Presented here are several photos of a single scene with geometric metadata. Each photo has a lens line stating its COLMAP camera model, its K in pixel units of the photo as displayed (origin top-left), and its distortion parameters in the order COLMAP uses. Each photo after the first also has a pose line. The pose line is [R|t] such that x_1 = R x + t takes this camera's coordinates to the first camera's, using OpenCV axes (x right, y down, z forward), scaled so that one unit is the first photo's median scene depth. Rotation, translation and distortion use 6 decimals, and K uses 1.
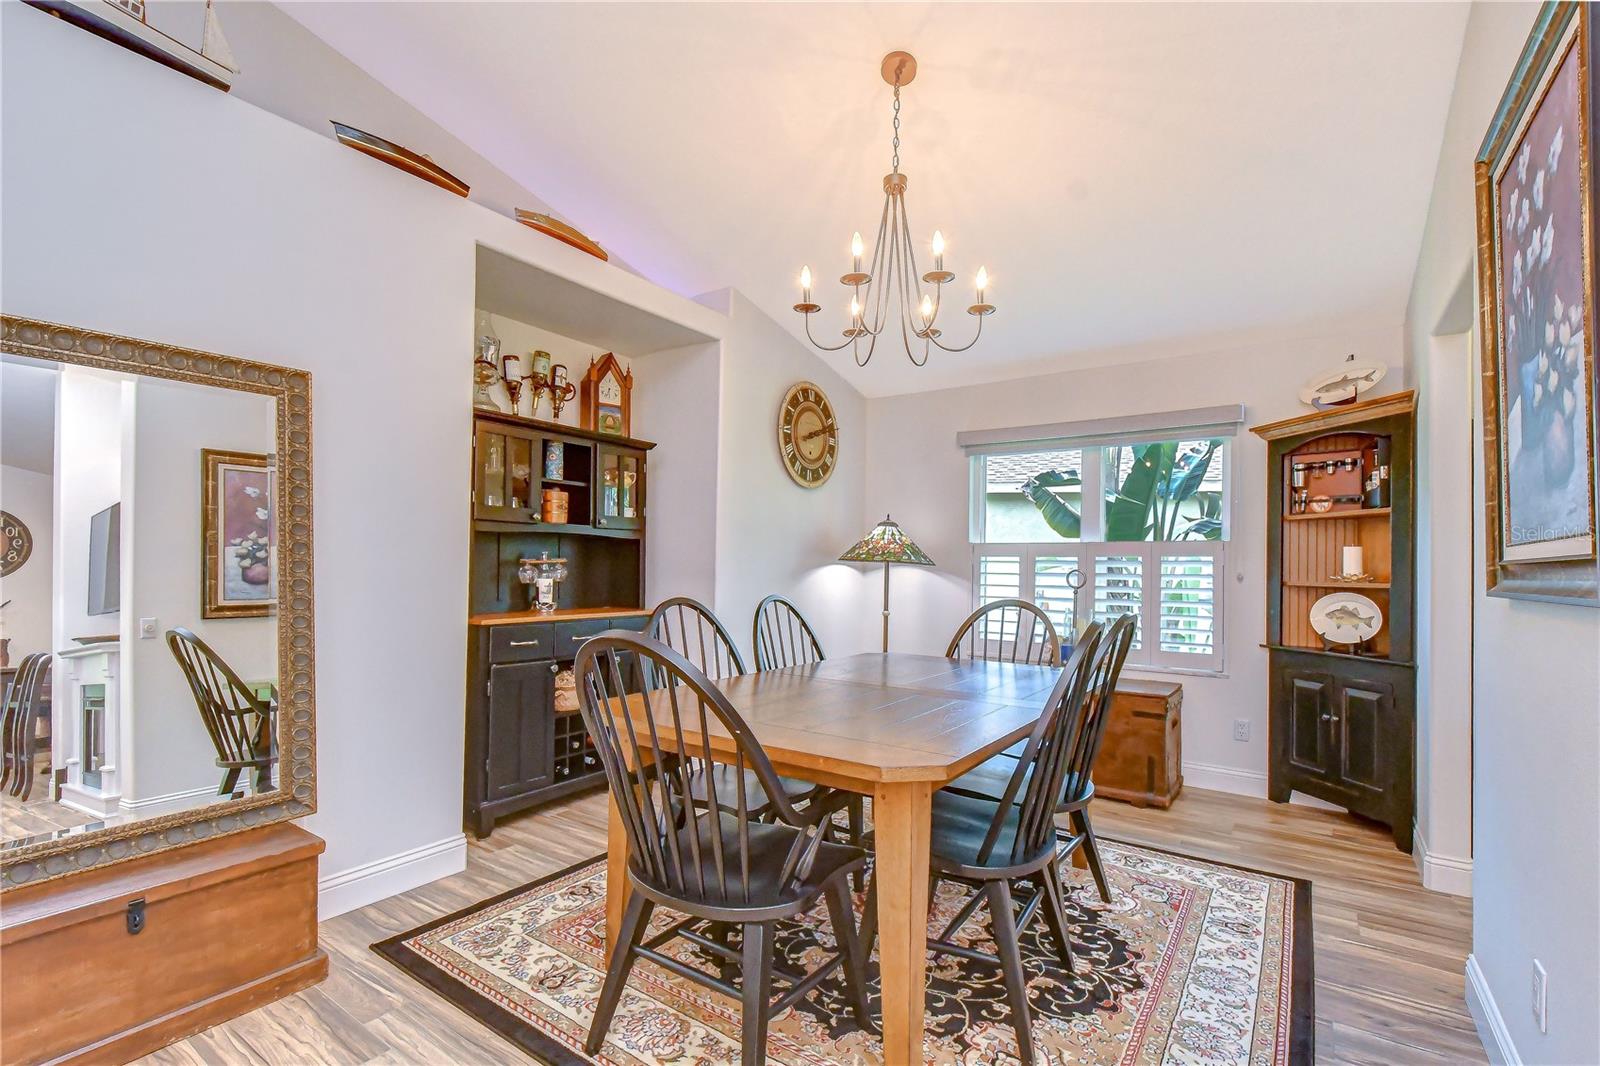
lens RADIAL K [[717.6, 0, 874.2], [0, 717.6, 562.0], [0, 0, 1]] dist [0.002680, -0.000553]
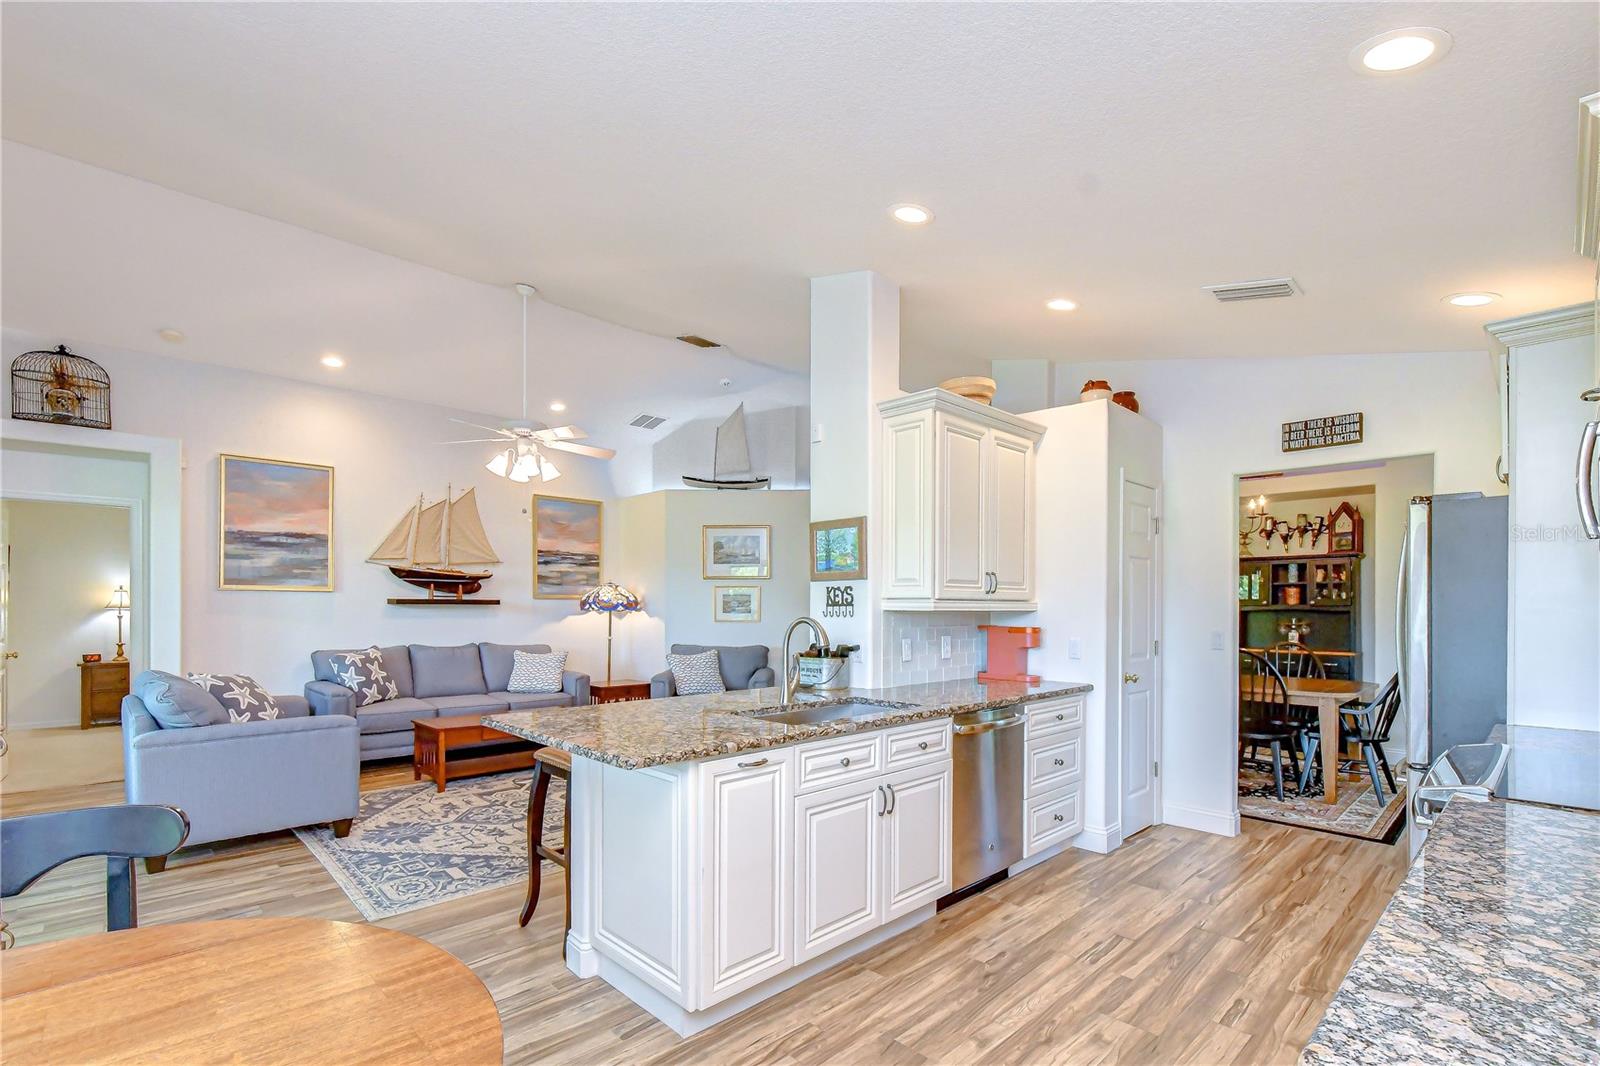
lens RADIAL K [[762.9, 0, 779.4], [0, 762.9, 609.3], [0, 0, 1]] dist [-0.011940, -0.000280]
pose [[-0.219773, -0.012604, -0.975470, 2.052780], [-0.002468, 0.999921, -0.012364, -0.012252], [0.975548, -0.000310, -0.219787, 0.099127]]
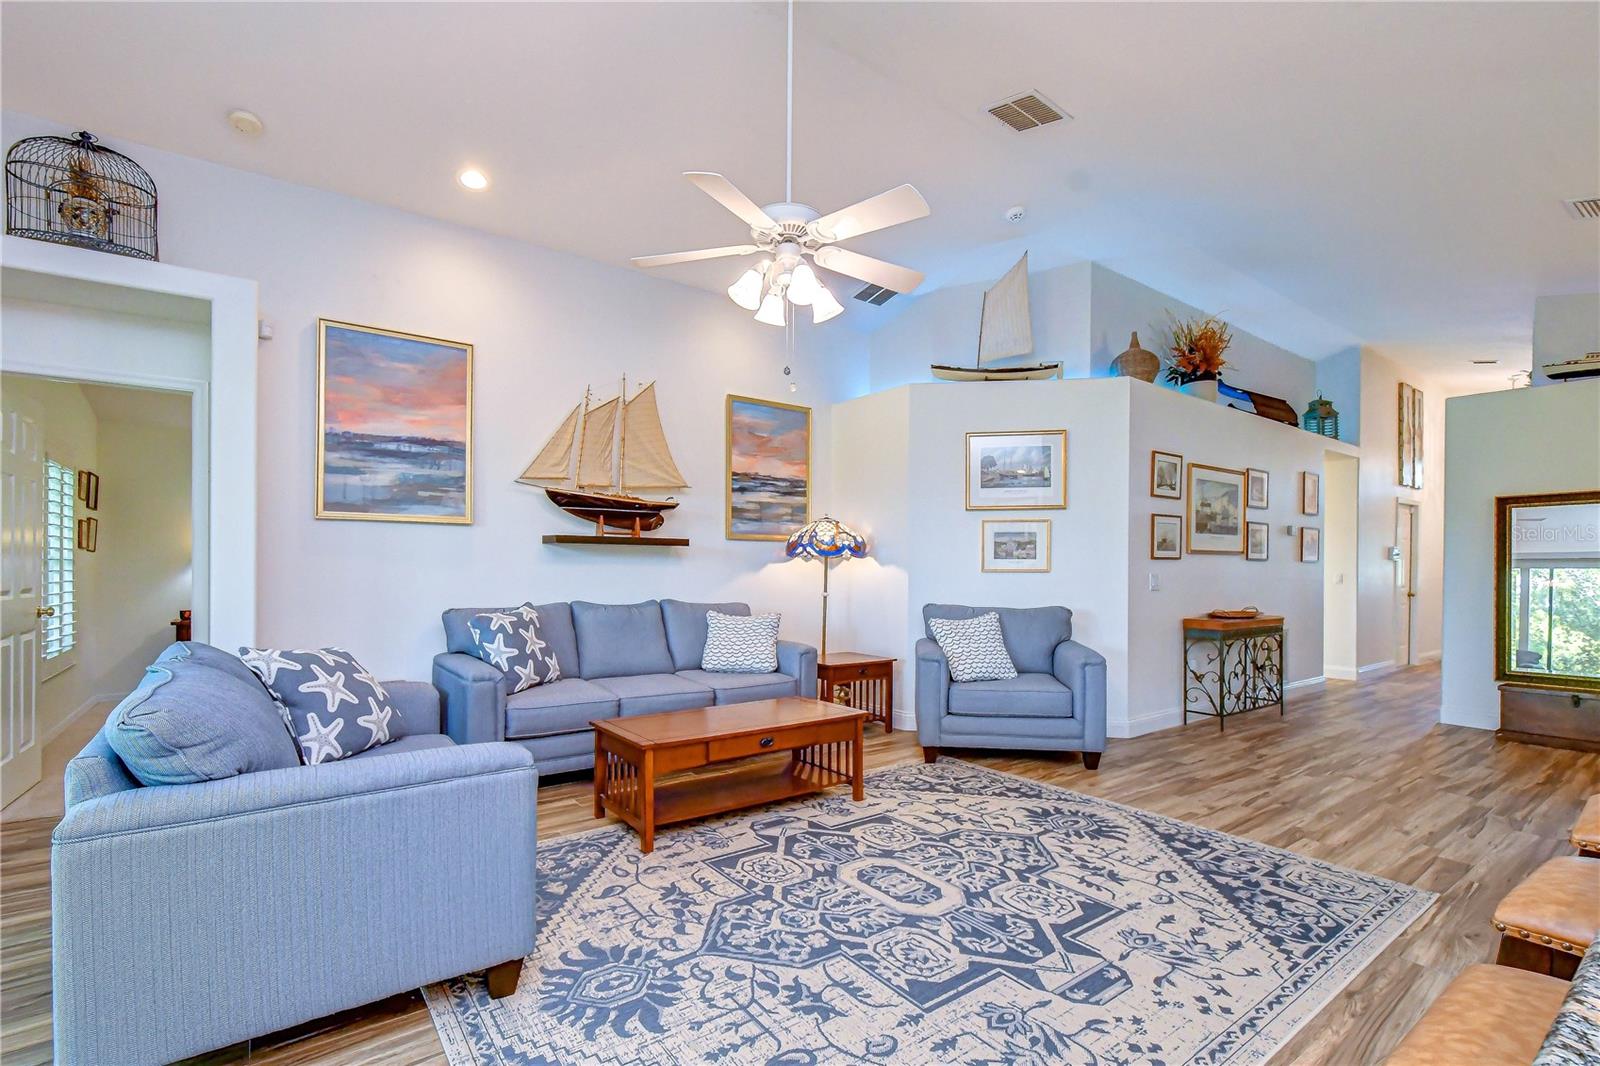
lens RADIAL K [[734.0, 0, 739.6], [0, 734.0, 570.0], [0, 0, 1]] dist [-0.000458, -0.000277]
pose [[-0.377006, -0.013811, -0.926108, 1.457227], [-0.005871, 0.999904, -0.012521, 0.015508], [0.926192, 0.000716, -0.377051, -0.488010]]
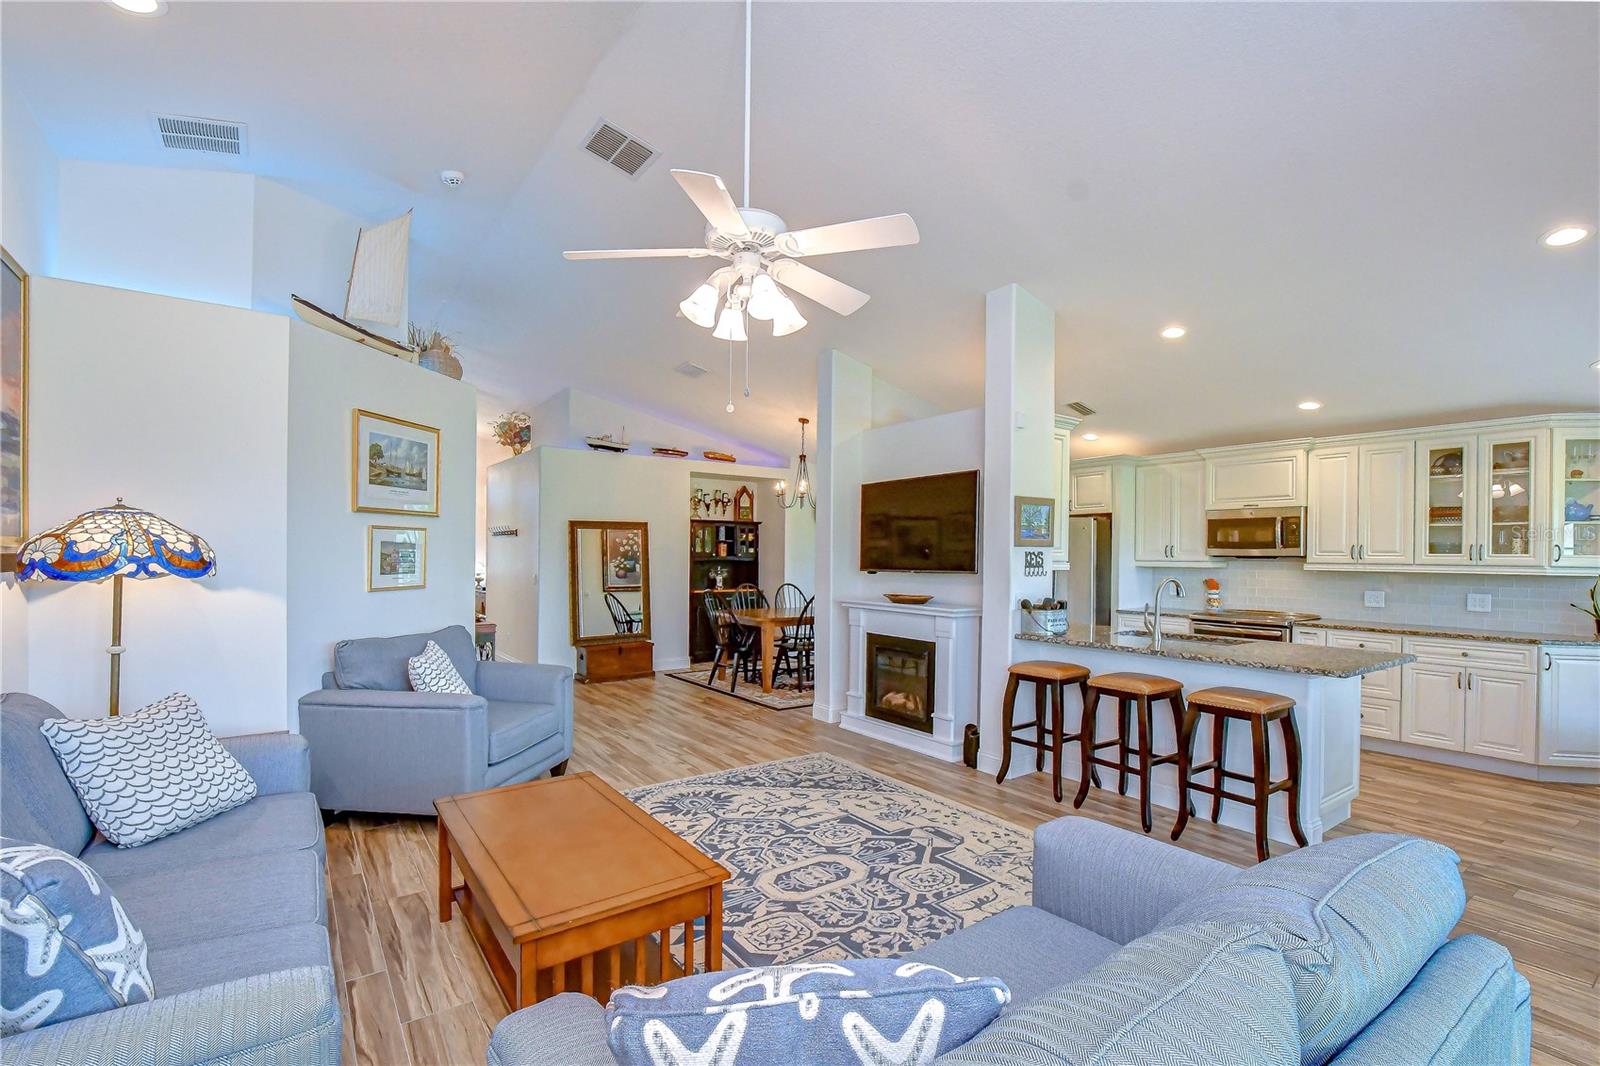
lens RADIAL K [[711.1, 0, 898.7], [0, 711.1, 559.7], [0, 0, 1]] dist [0.010082, -0.000882]
pose [[0.960713, -0.003574, -0.277521, 0.995847], [0.005432, 0.999968, 0.005925, -0.057073], [0.277491, -0.007200, 0.960701, -1.468615]]
